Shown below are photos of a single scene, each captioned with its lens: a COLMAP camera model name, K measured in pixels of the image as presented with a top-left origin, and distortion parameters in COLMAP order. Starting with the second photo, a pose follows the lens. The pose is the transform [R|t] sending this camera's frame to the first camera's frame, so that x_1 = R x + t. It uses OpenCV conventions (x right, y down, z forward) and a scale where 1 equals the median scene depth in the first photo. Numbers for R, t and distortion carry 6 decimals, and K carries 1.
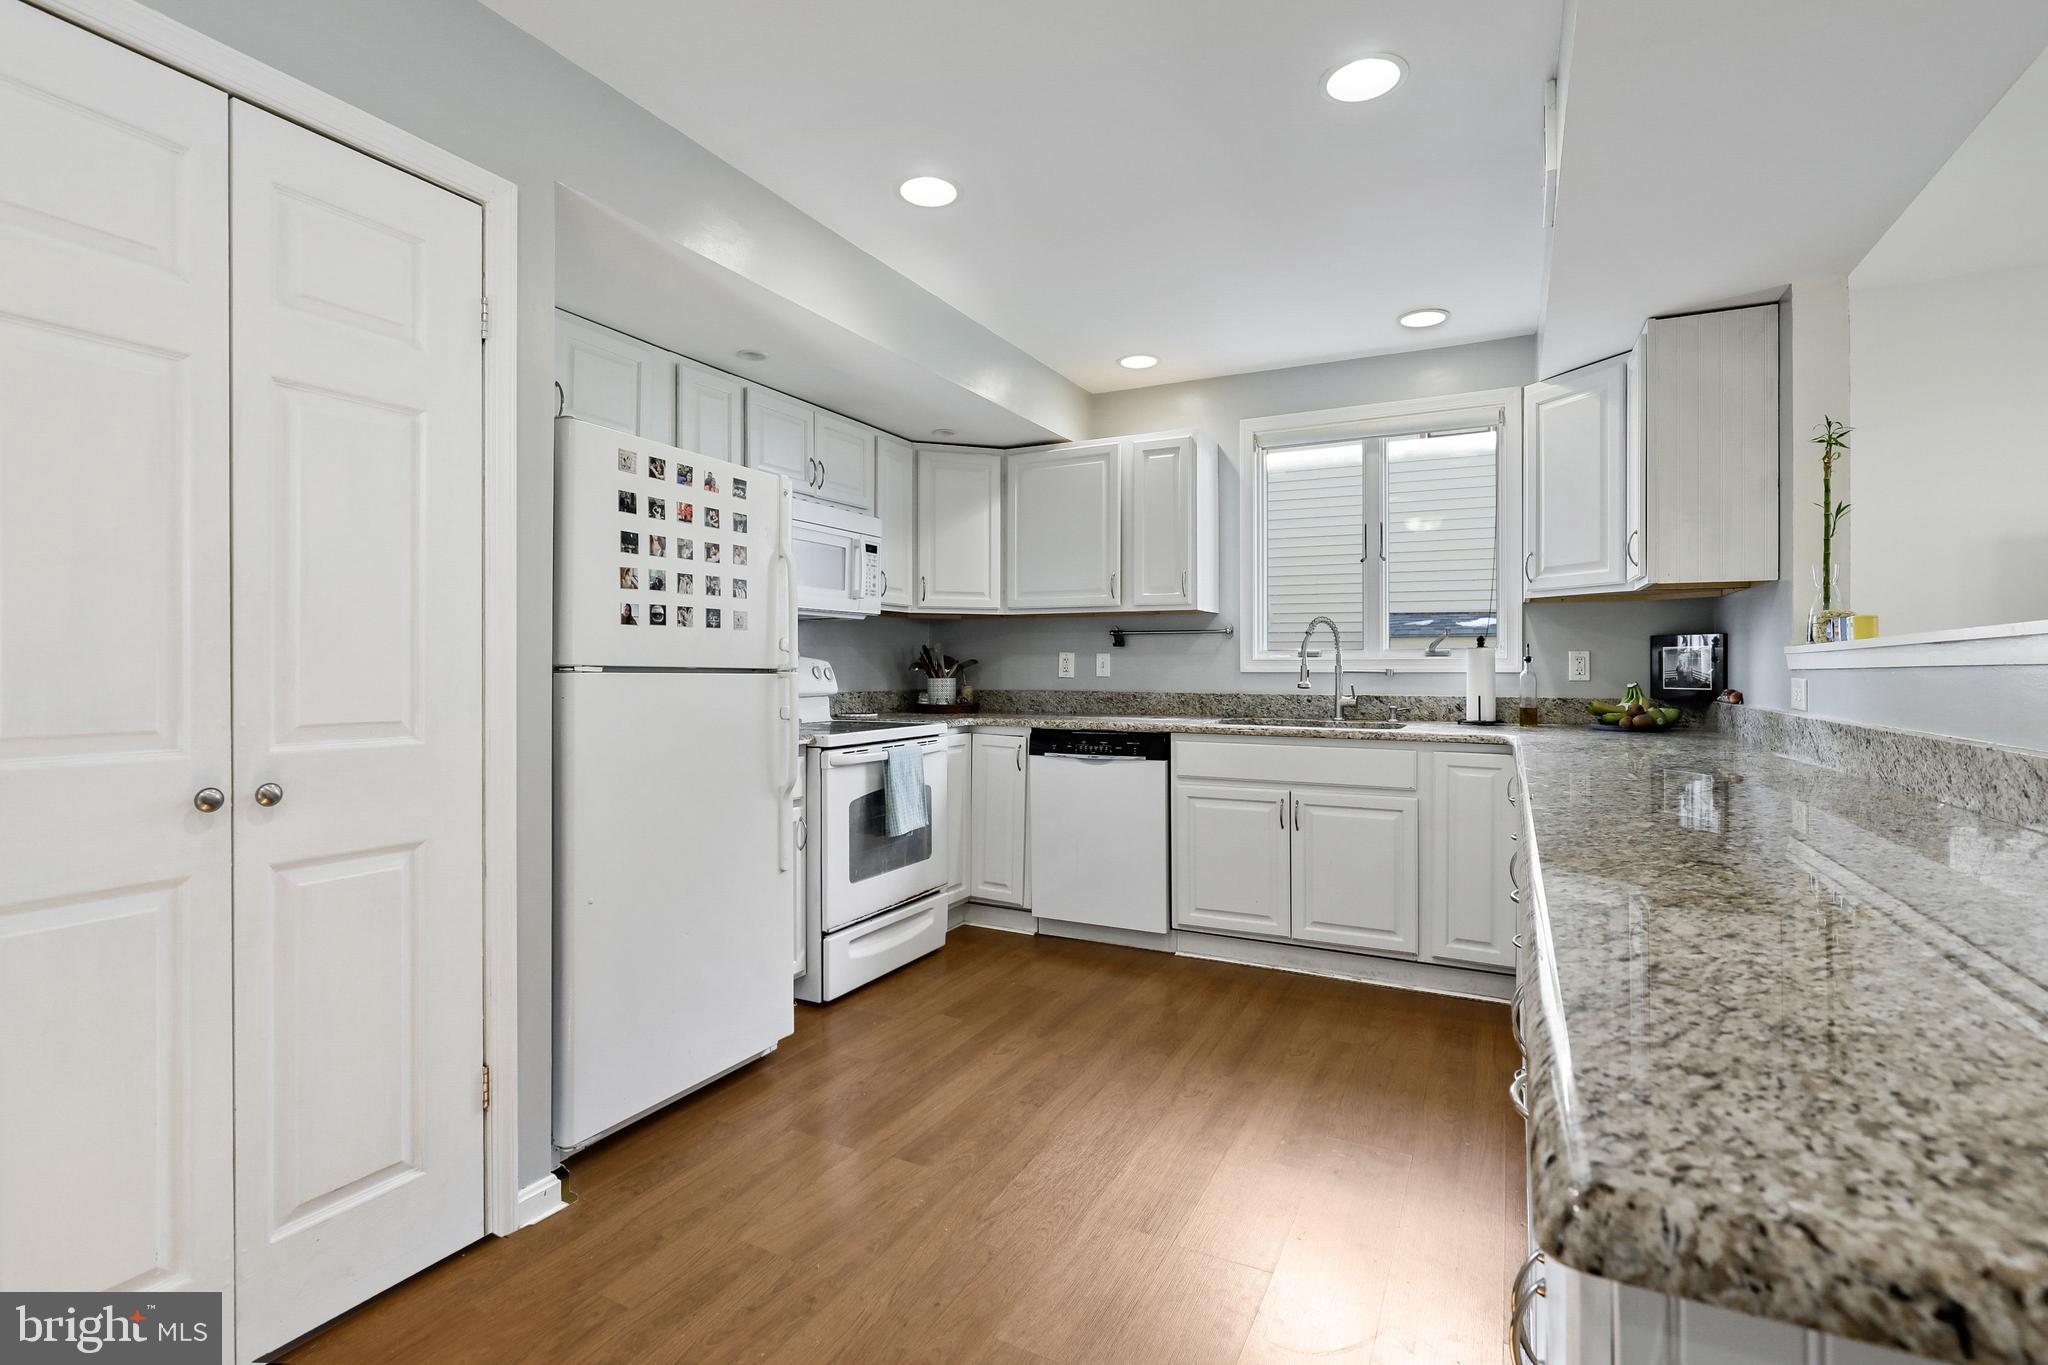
lens RADIAL K [[952.9, 0, 1029.9], [0, 952.9, 663.2], [0, 0, 1]] dist [-0.003277, -0.000251]
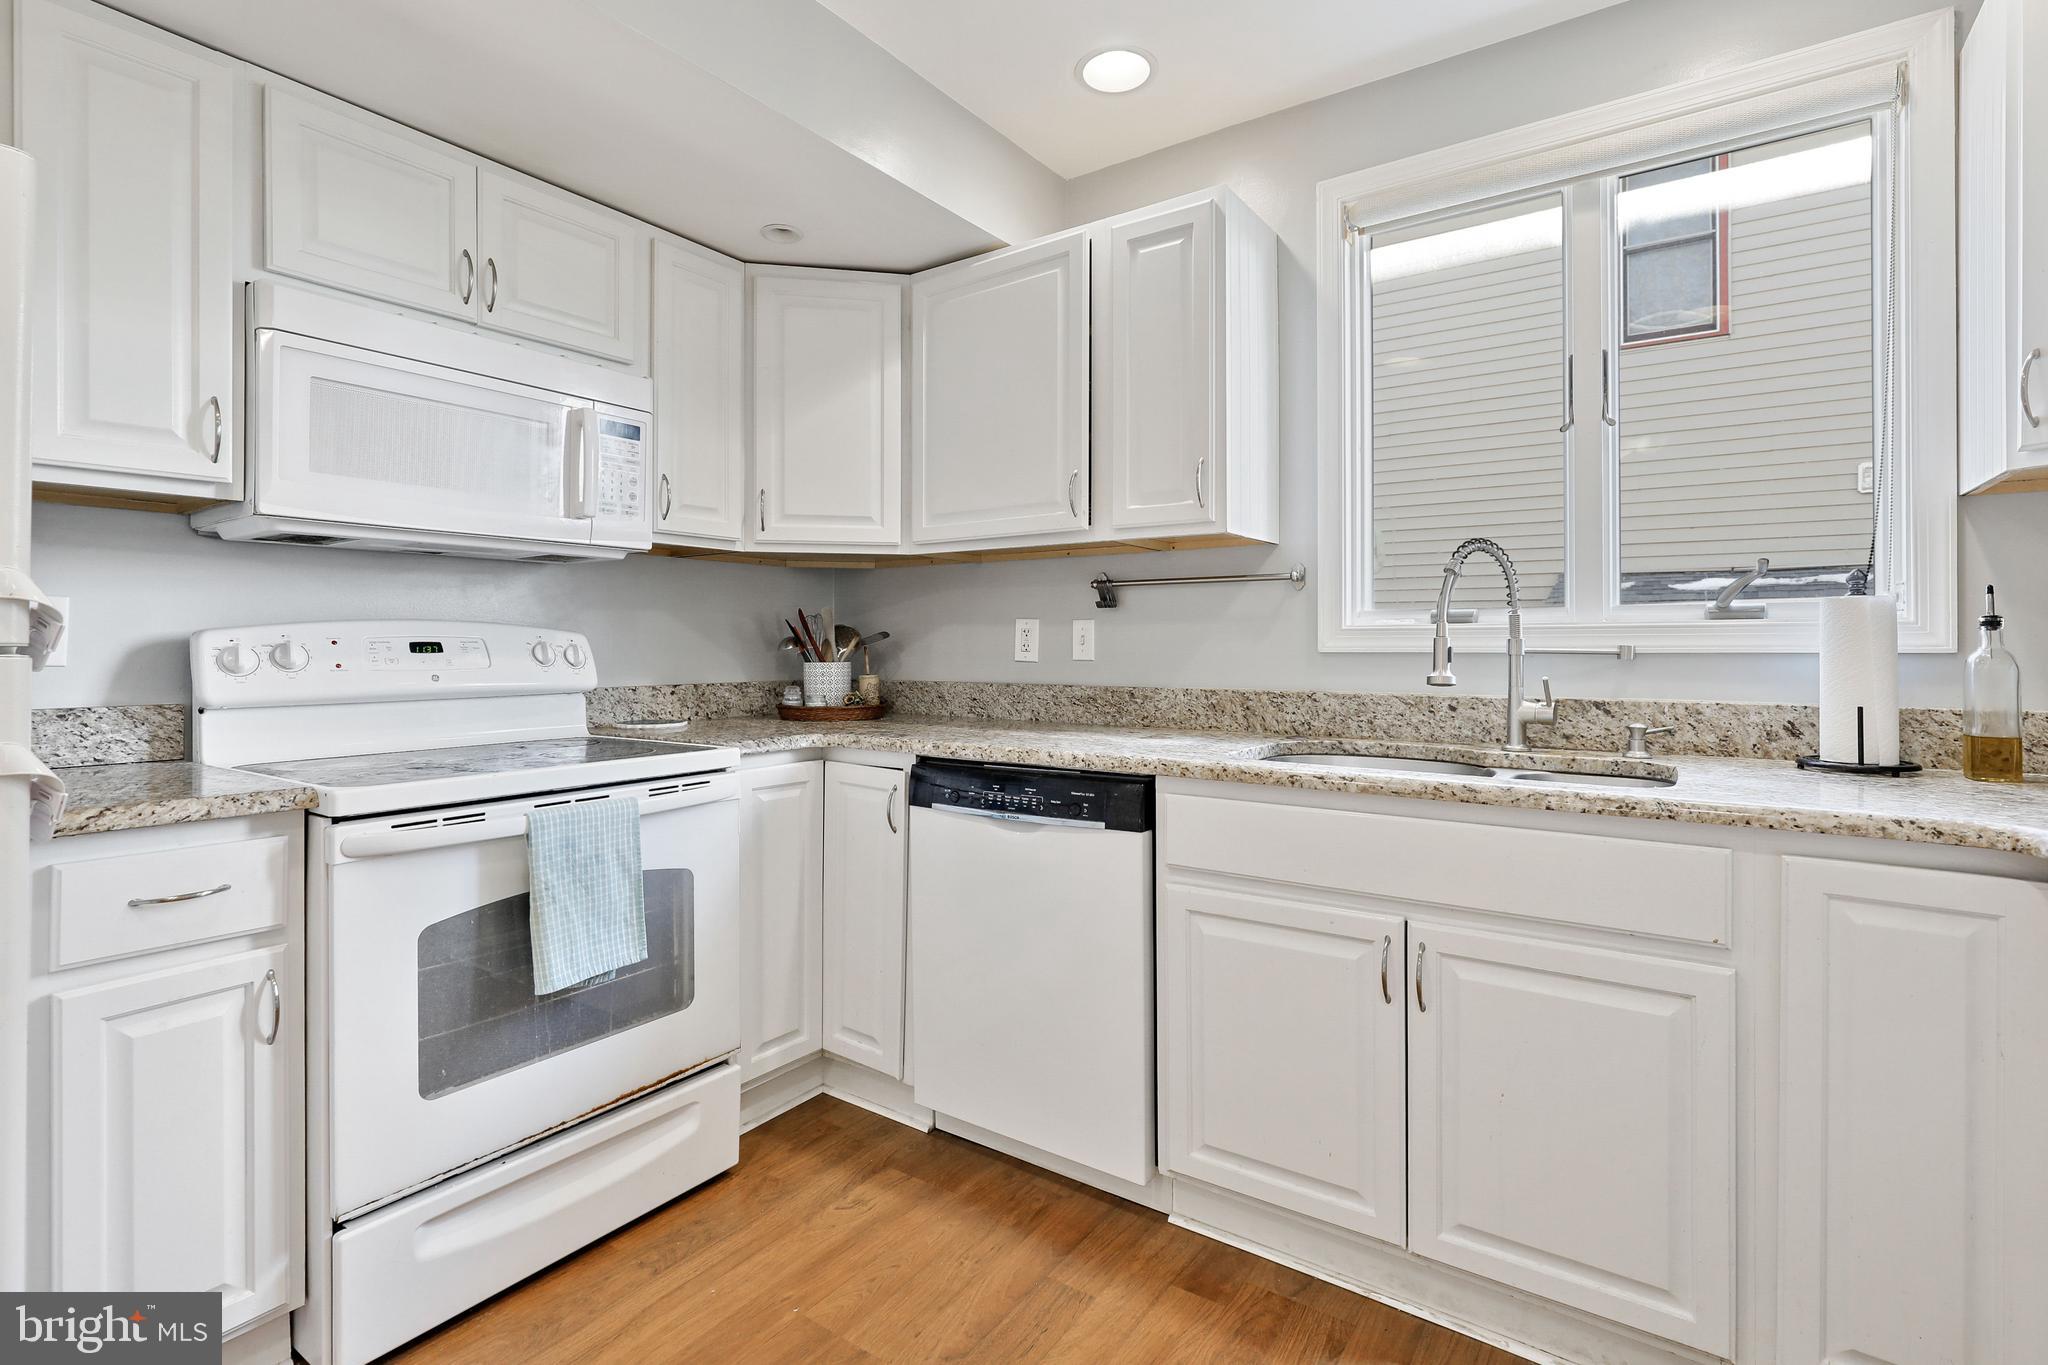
lens RADIAL K [[960.6, 0, 1026.5], [0, 960.6, 646.4], [0, 0, 1]] dist [-0.003515, -0.000201]
pose [[0.990386, -0.000759, -0.138326, 0.153856], [0.001127, 0.999996, 0.002586, 0.005097], [0.138324, -0.002717, 0.990383, 0.511022]]
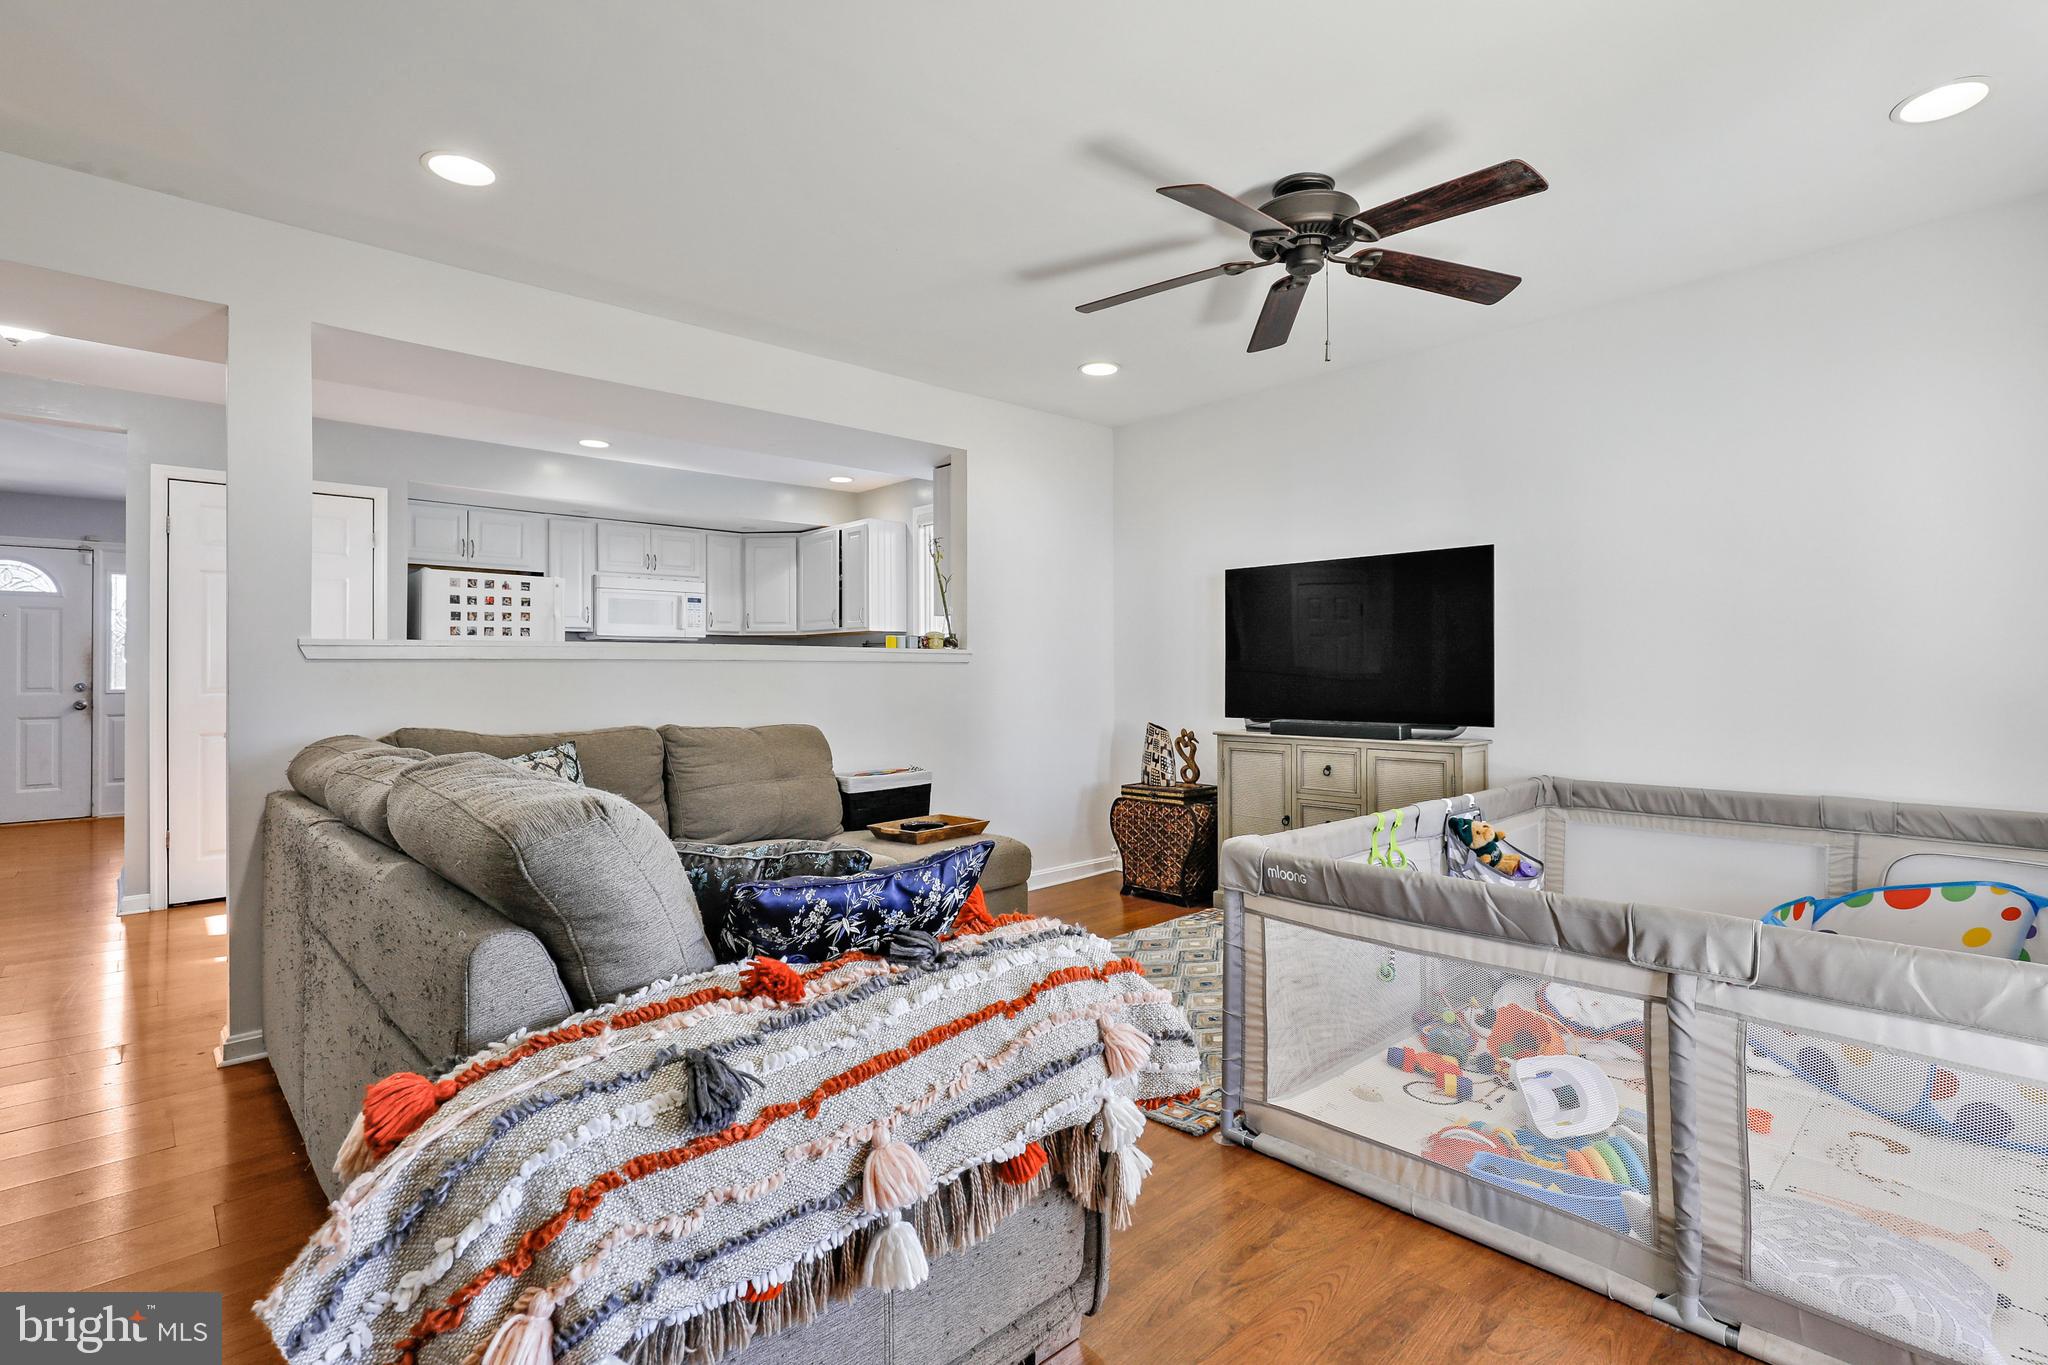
lens RADIAL K [[963.2, 0, 1026.6], [0, 963.2, 658.7], [0, 0, 1]] dist [-0.004558, -0.001540]
pose [[0.937756, -0.012601, -0.347067, 1.087124], [0.009111, 0.999890, -0.011687, 0.013940], [0.347176, 0.007798, 0.937768, -0.476008]]
